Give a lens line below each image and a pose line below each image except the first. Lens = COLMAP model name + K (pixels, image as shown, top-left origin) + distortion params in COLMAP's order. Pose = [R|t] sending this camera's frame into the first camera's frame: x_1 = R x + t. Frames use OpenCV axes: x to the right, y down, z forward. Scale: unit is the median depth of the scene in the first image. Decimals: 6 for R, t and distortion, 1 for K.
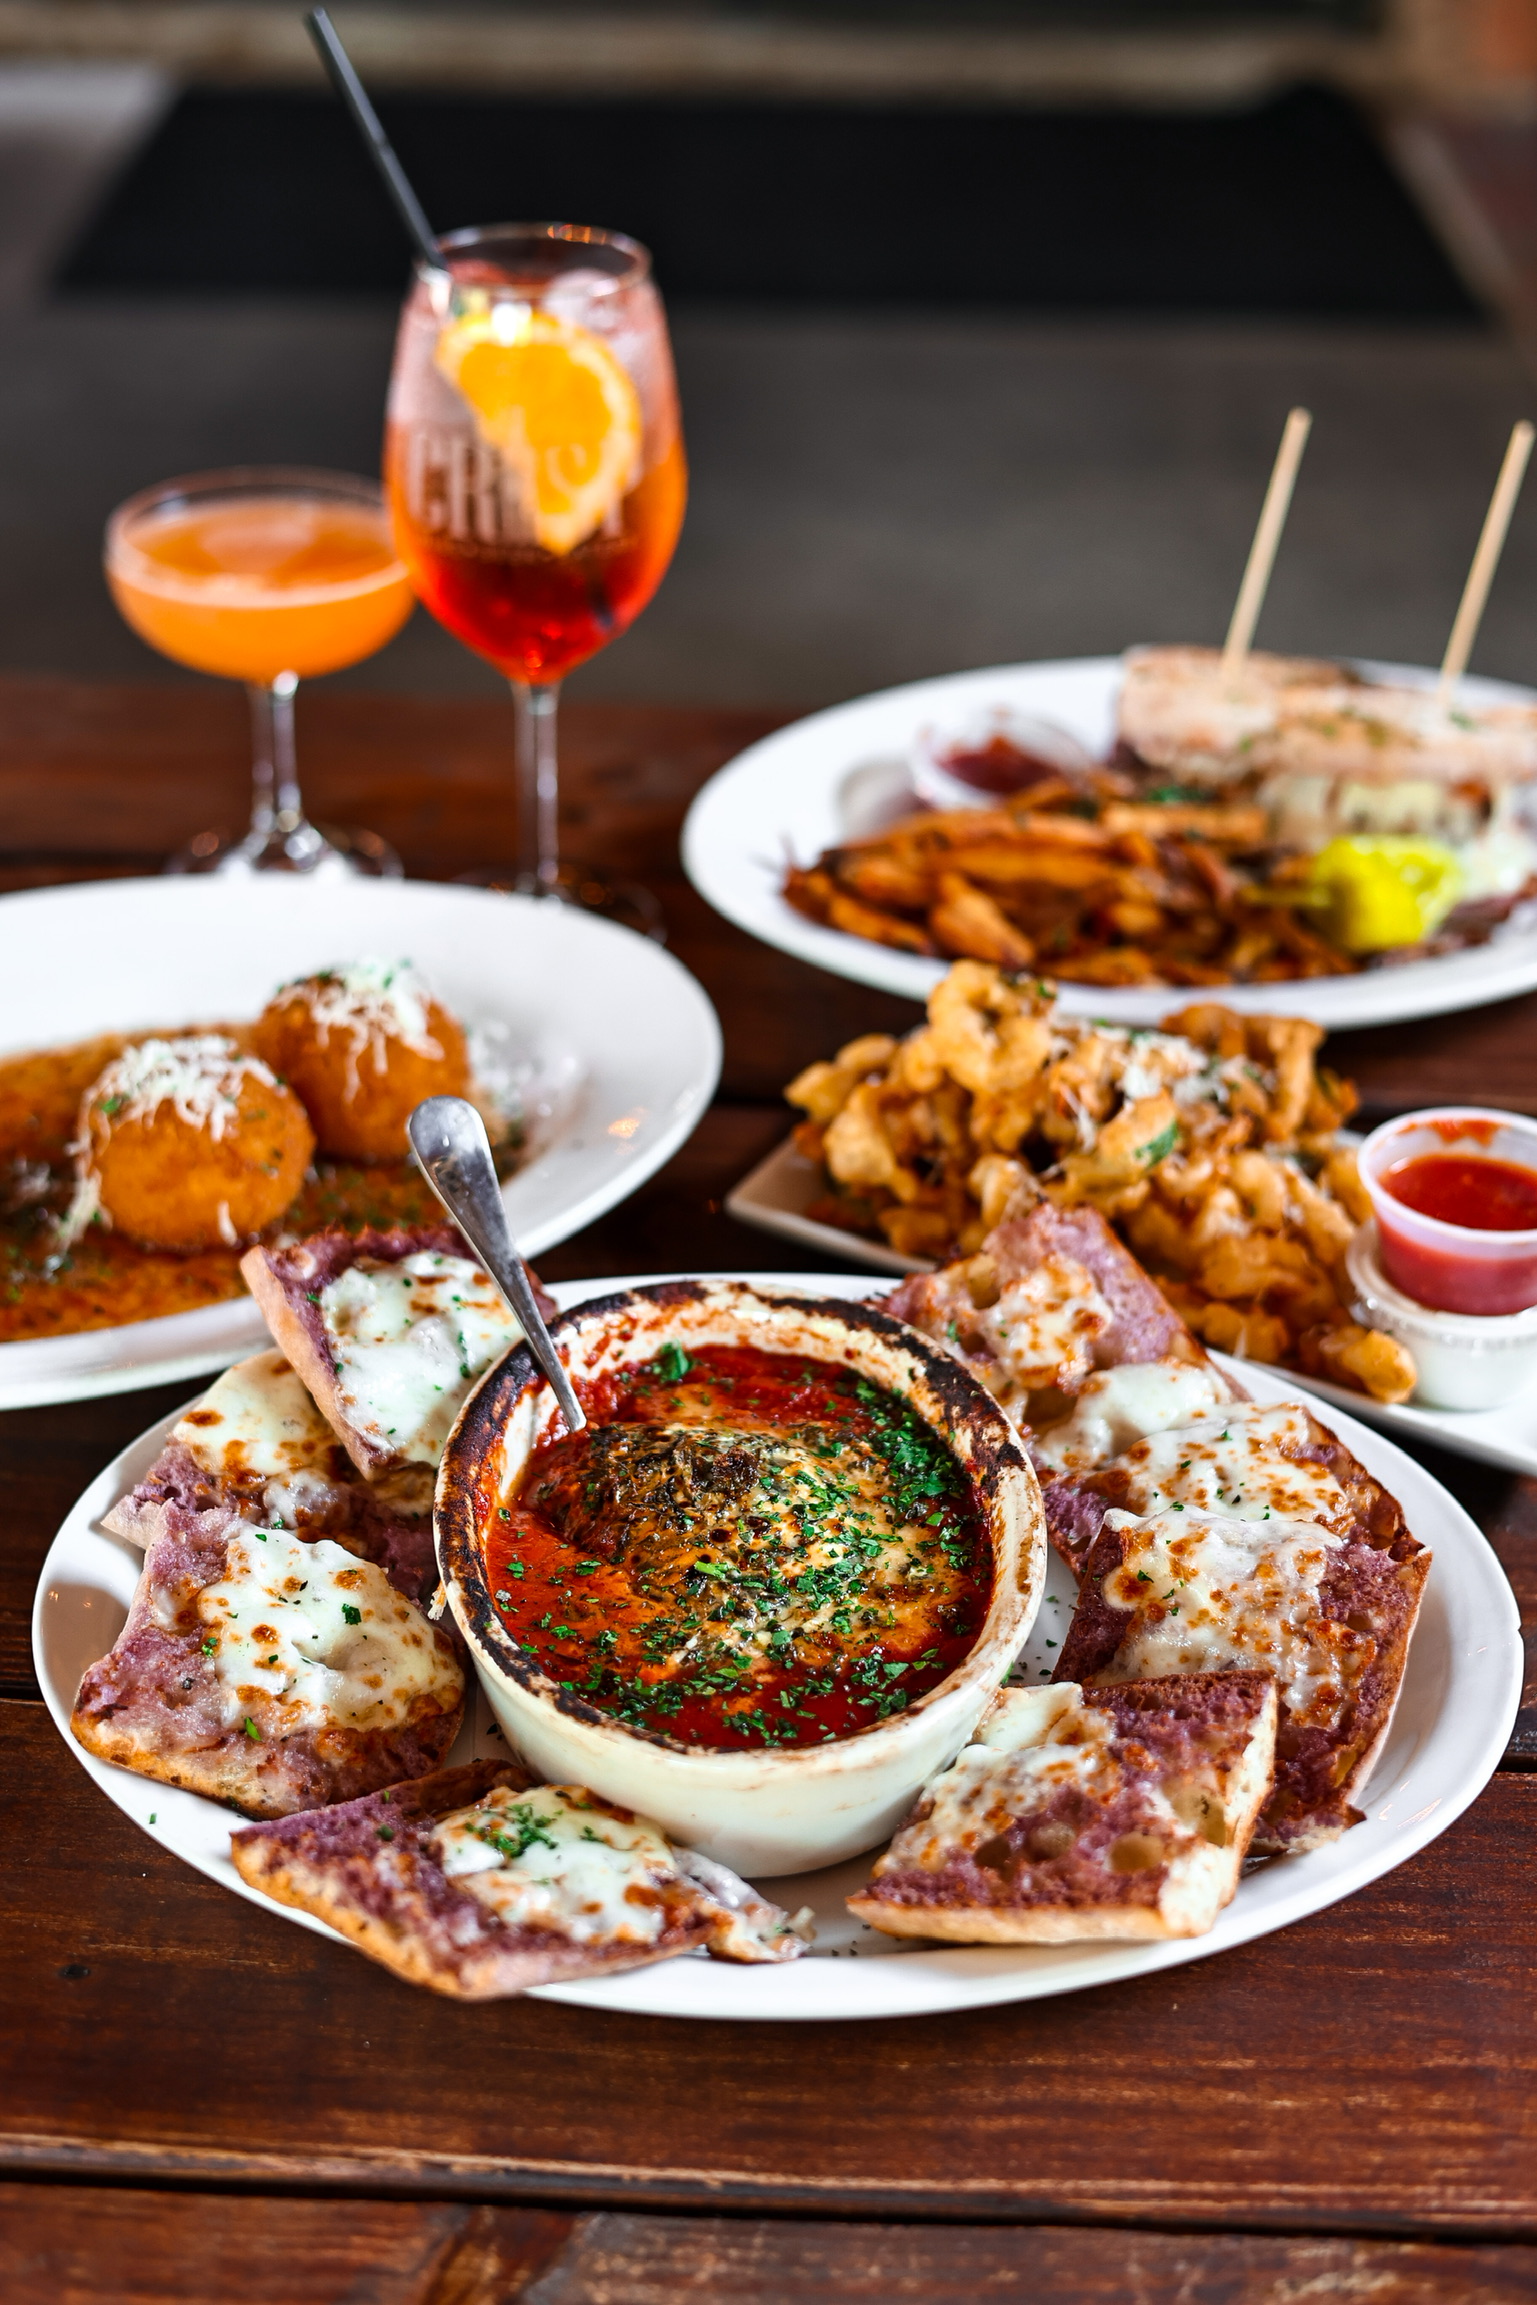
lens RADIAL K [[3391.0, 0, 768.5], [0, 3391.0, 1152.5], [0, 0, 1]] dist [-0.219384, 0.012059]
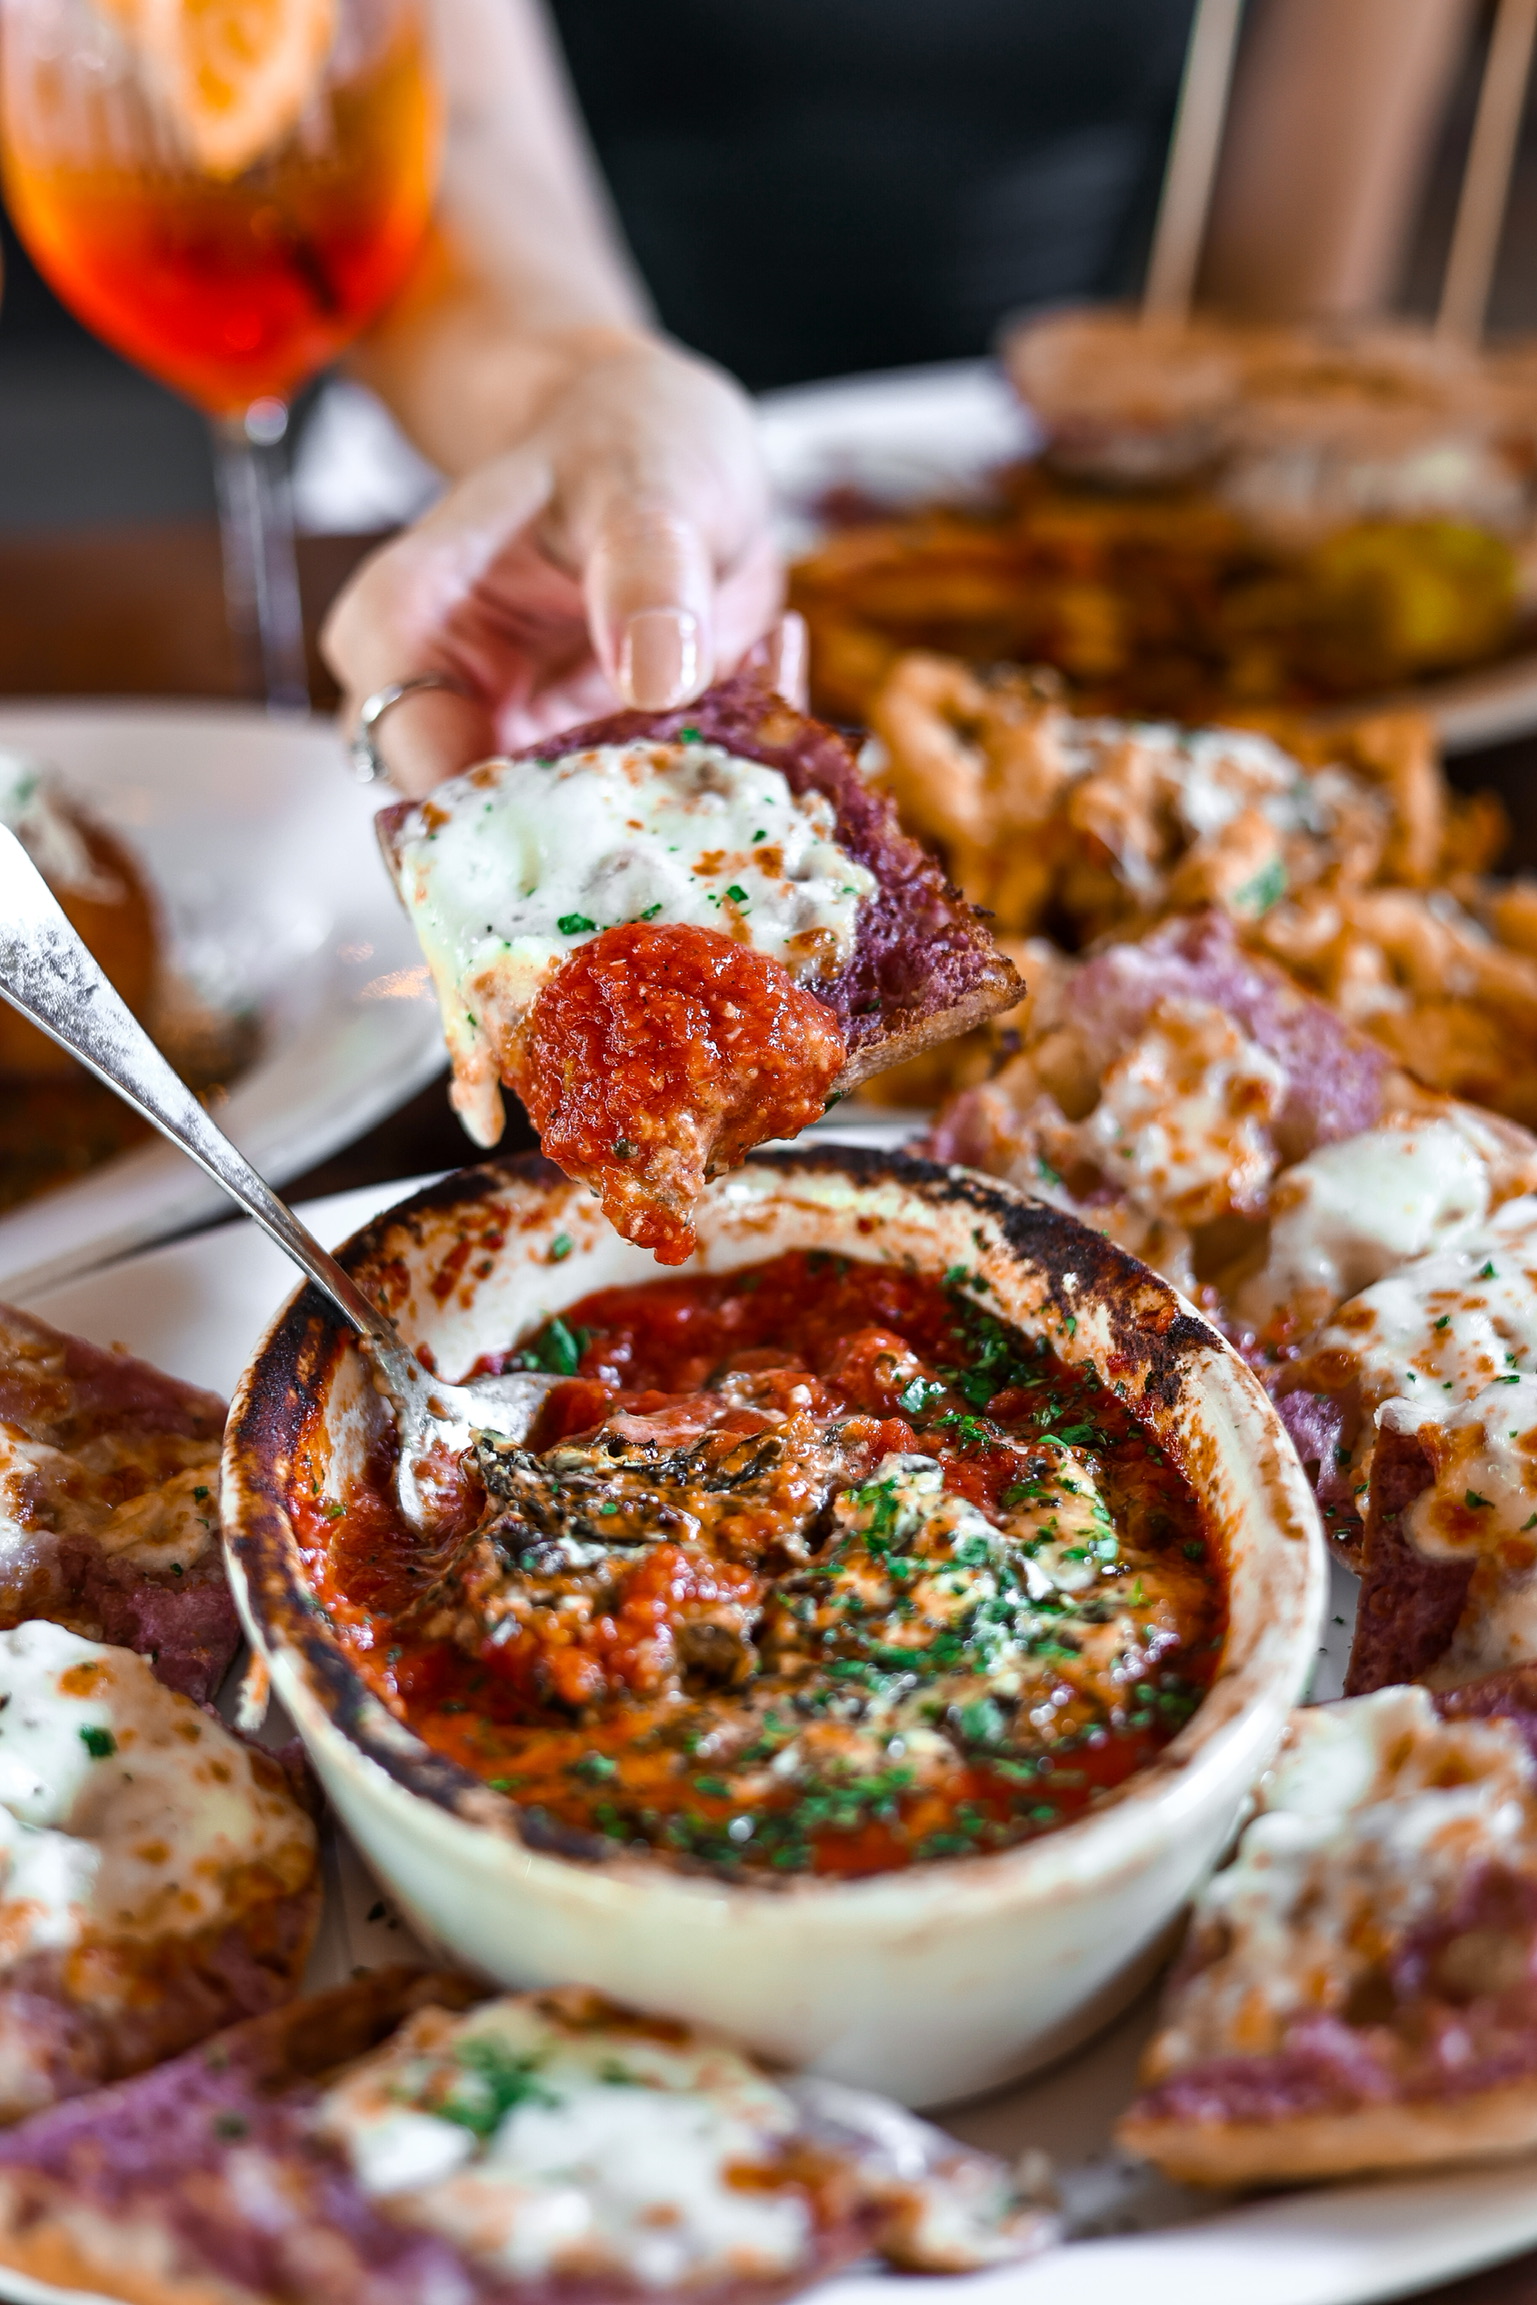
lens RADIAL K [[3416.8, 0, 768.5], [0, 3416.8, 1152.5], [0, 0, 1]] dist [-0.031117, -0.049080]
pose [[0.984802, -0.103257, 0.139652, -0.084201], [0.112387, 0.991903, -0.059134, 0.087698], [-0.132415, 0.073931, 0.988433, 0.427080]]
